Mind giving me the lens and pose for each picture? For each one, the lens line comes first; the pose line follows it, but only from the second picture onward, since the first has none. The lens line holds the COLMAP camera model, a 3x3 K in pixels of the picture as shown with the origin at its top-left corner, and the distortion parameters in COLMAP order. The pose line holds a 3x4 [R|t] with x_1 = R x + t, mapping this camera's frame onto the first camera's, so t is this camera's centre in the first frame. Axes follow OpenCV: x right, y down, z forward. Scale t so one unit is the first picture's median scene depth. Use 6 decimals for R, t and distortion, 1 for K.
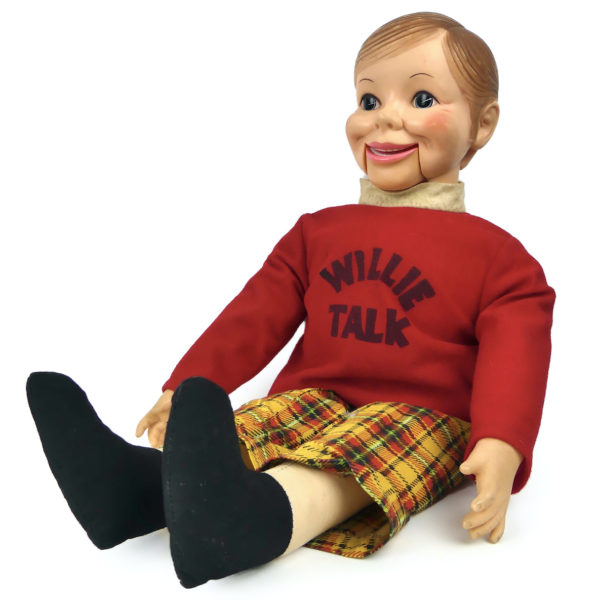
lens RADIAL K [[650.0, 0, 300.6], [0, 650.0, 272.3], [0, 0, 1]] dist [-0.051685, -0.004830]
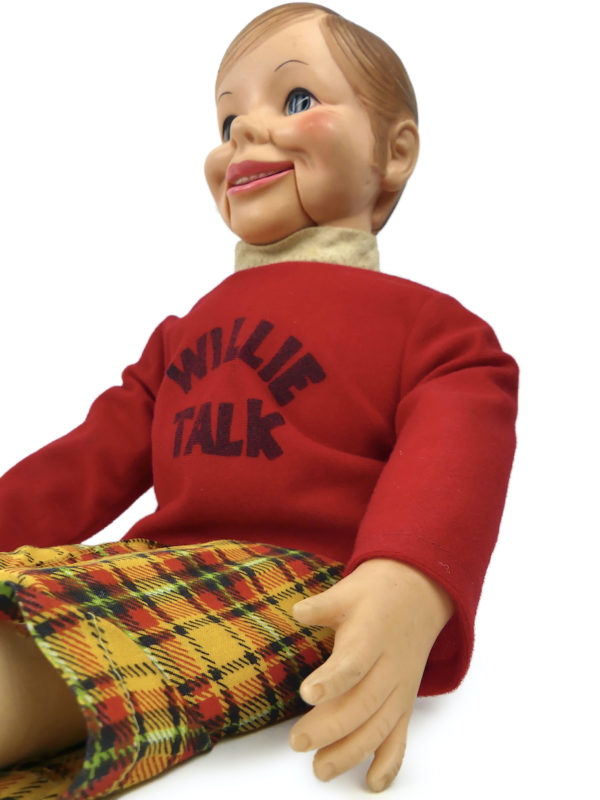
lens RADIAL K [[656.1, 0, 300.0], [0, 656.1, 400.0], [0, 0, 1]] dist [-0.038736, 0.000856]
pose [[0.999465, -0.031339, -0.009379, 0.186993], [0.028907, 0.980326, -0.195256, 0.179027], [0.015314, 0.194880, 0.980707, 0.377744]]
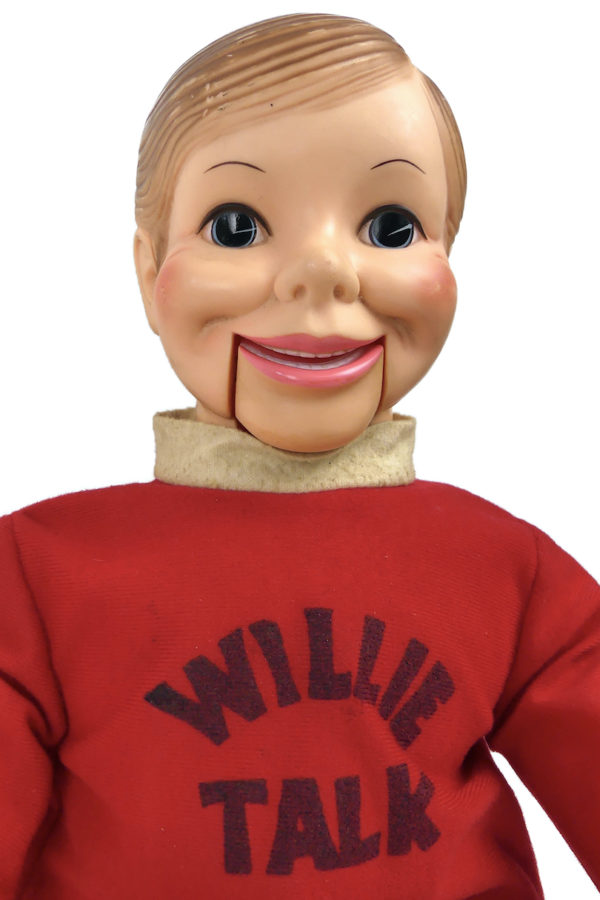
lens RADIAL K [[779.6, 0, 300.9], [0, 779.6, 434.0], [0, 0, 1]] dist [-0.049799, 0.003297]
pose [[0.764455, -0.103165, 0.636369, -0.174373], [0.111238, 0.993415, 0.027420, -0.157065], [-0.635007, 0.049827, 0.770897, 0.662654]]
